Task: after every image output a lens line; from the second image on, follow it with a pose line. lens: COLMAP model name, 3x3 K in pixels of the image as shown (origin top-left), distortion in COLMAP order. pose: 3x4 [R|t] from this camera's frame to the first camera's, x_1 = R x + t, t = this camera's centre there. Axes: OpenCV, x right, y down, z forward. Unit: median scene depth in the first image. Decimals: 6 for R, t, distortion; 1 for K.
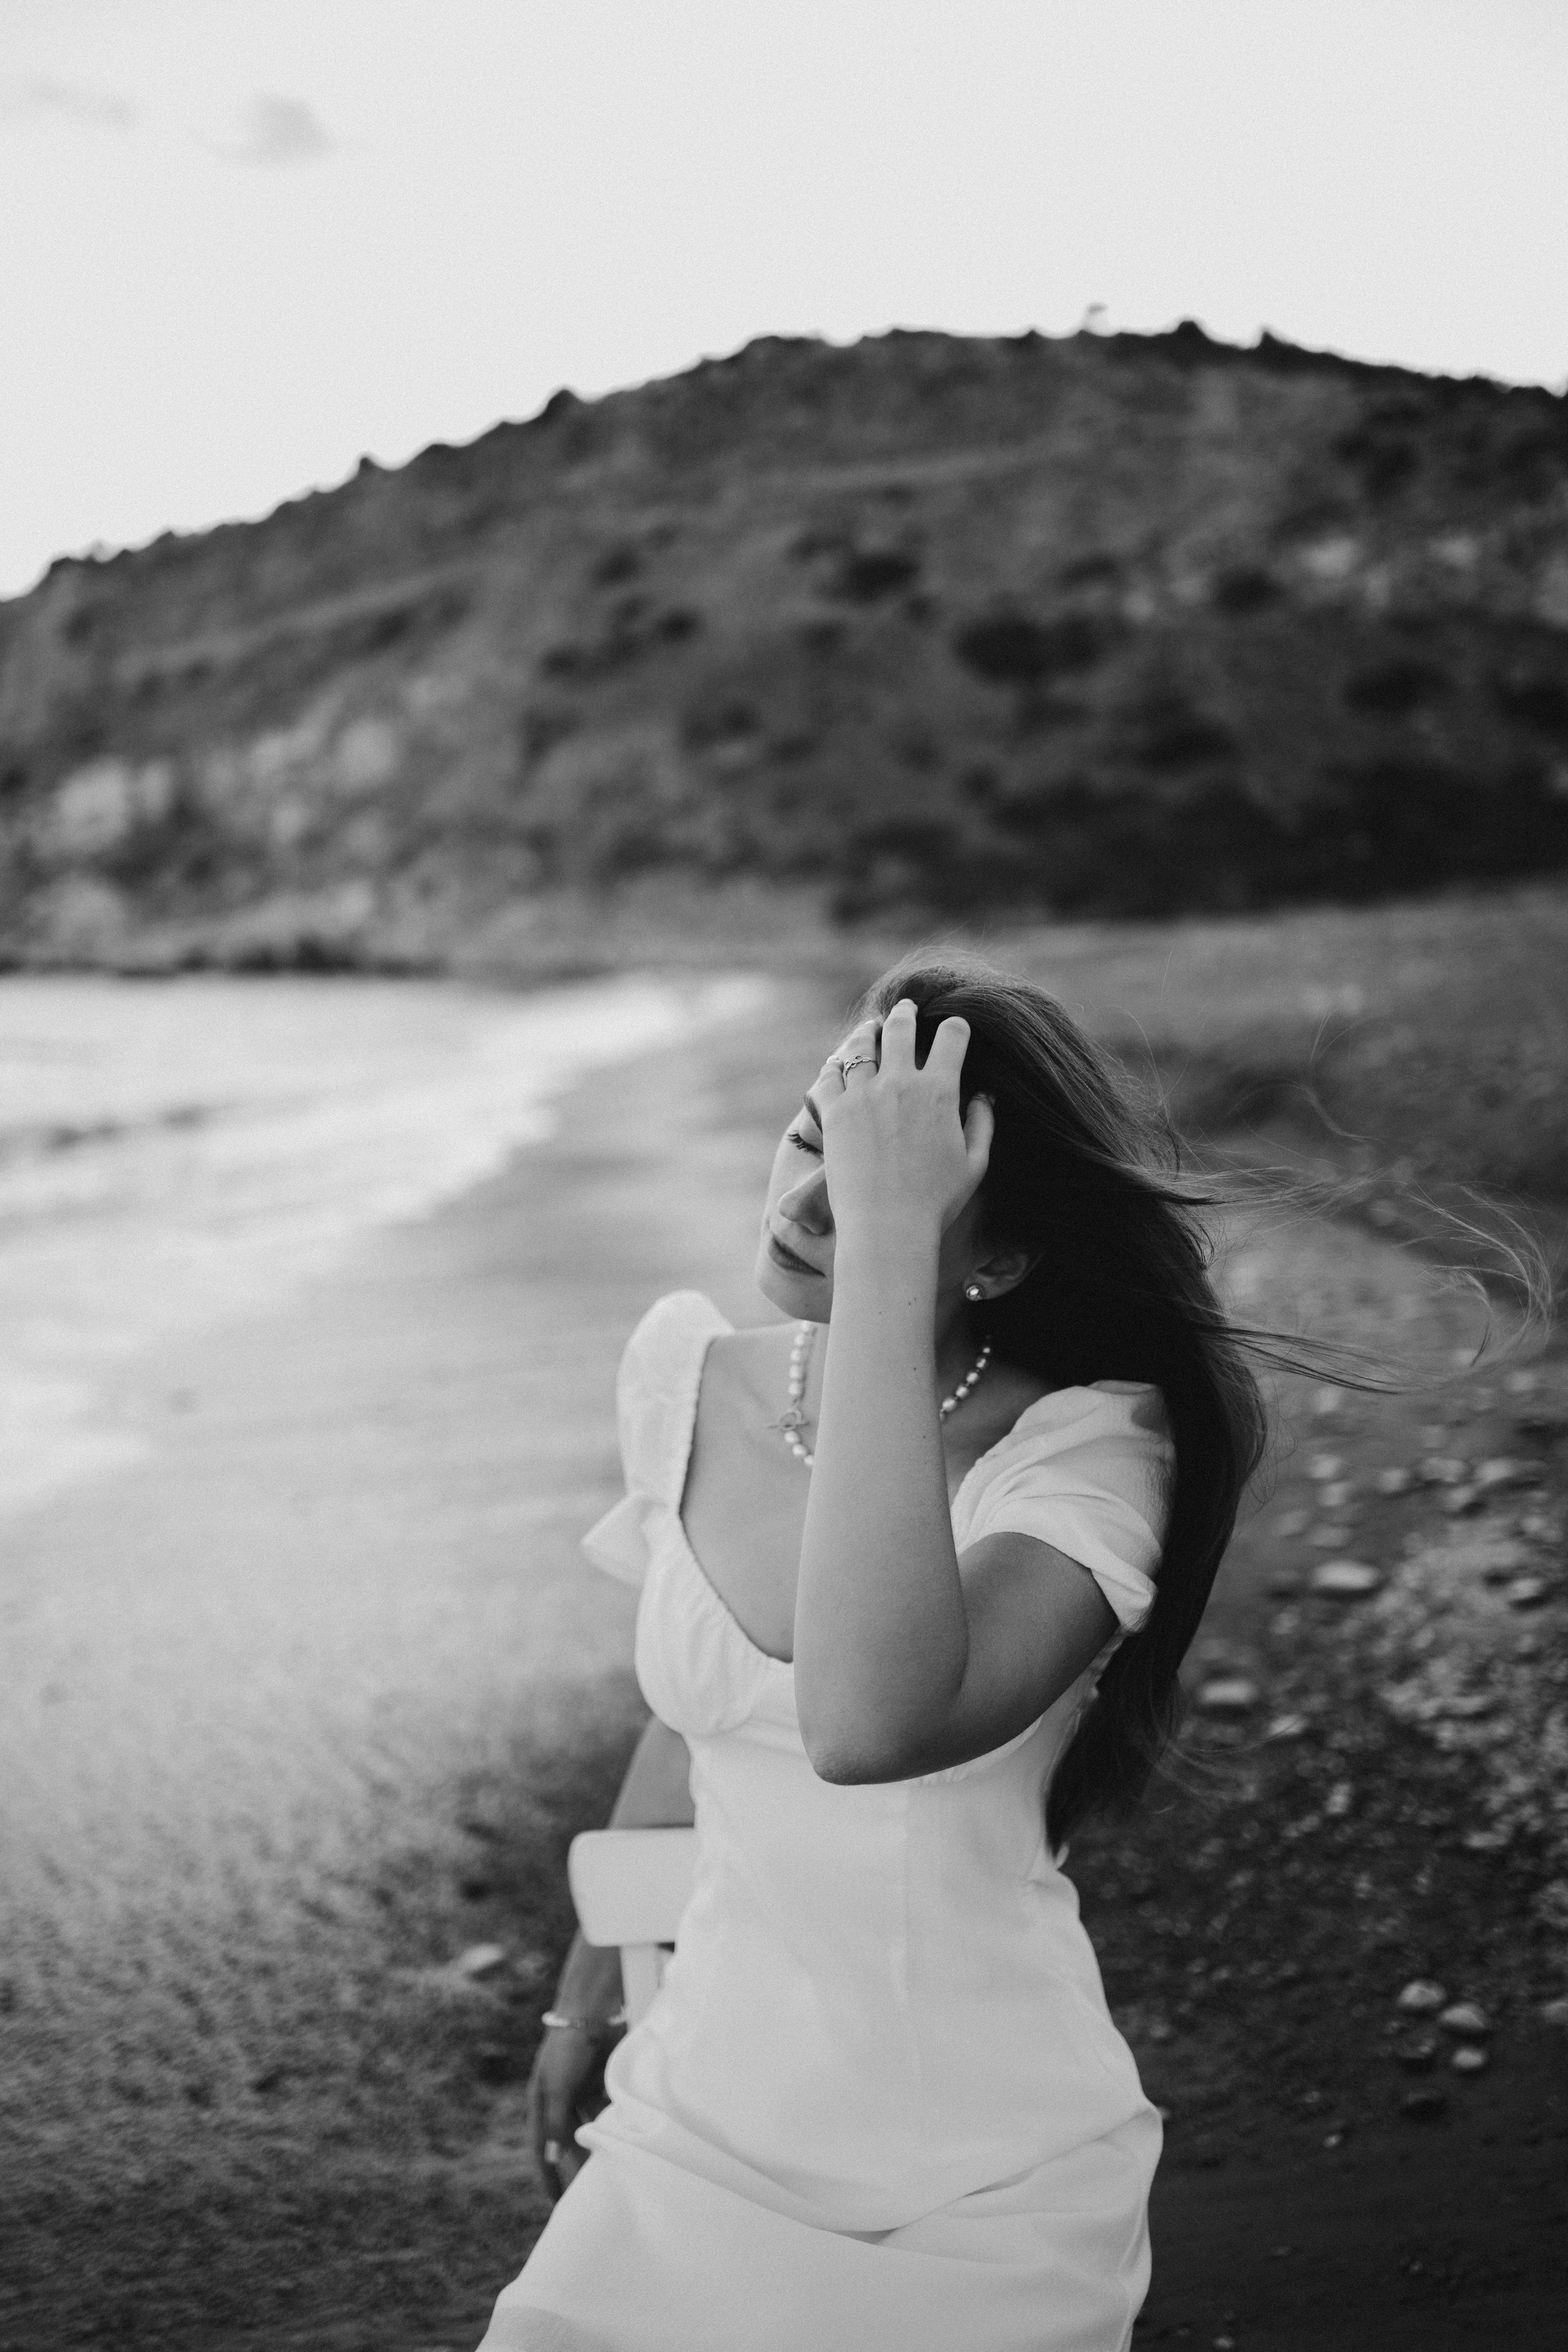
lens RADIAL K [[2362.8, 0, 782.9], [0, 2362.8, 1175.6], [0, 0, 1]] dist [-0.027901, 0.160646]
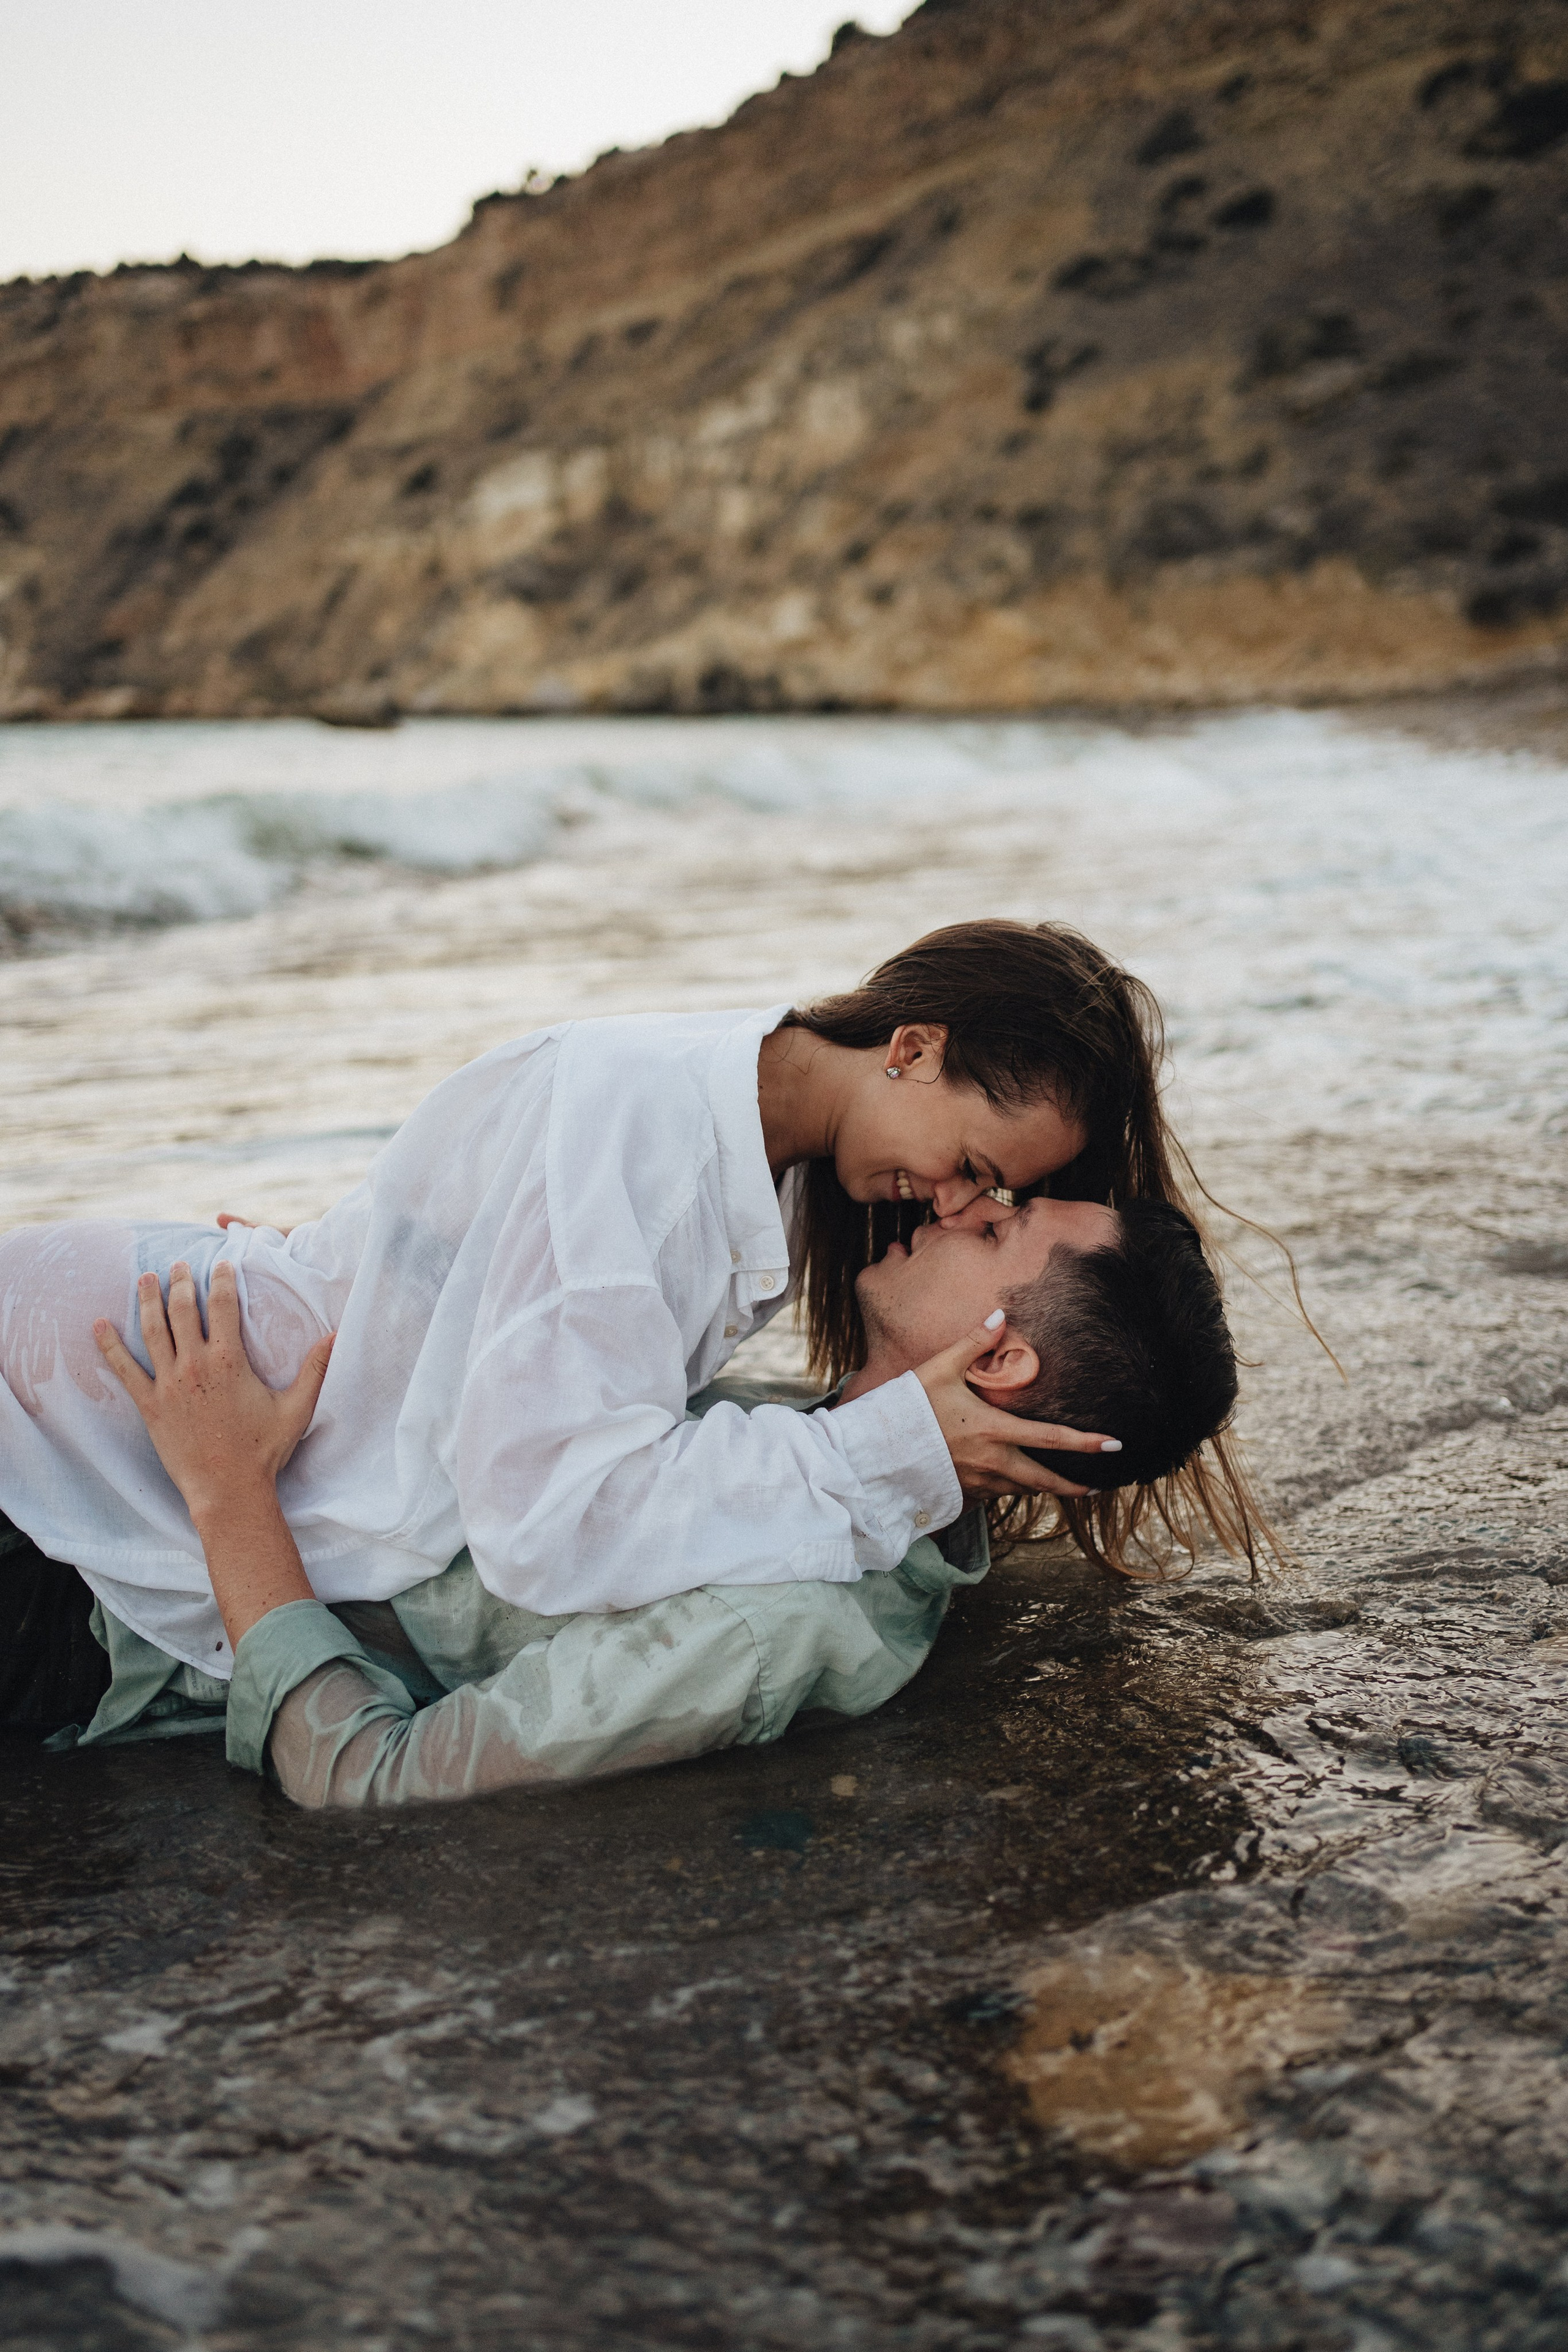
lens RADIAL K [[2560.2, 0, 776.6], [0, 2560.2, 1210.5], [0, 0, 1]] dist [-0.027960, 0.117197]
pose [[0.974424, 0.036880, -0.221670, -0.001737], [-0.013586, 0.994305, 0.105704, -0.014633], [0.224305, -0.099989, 0.969376, 0.196893]]
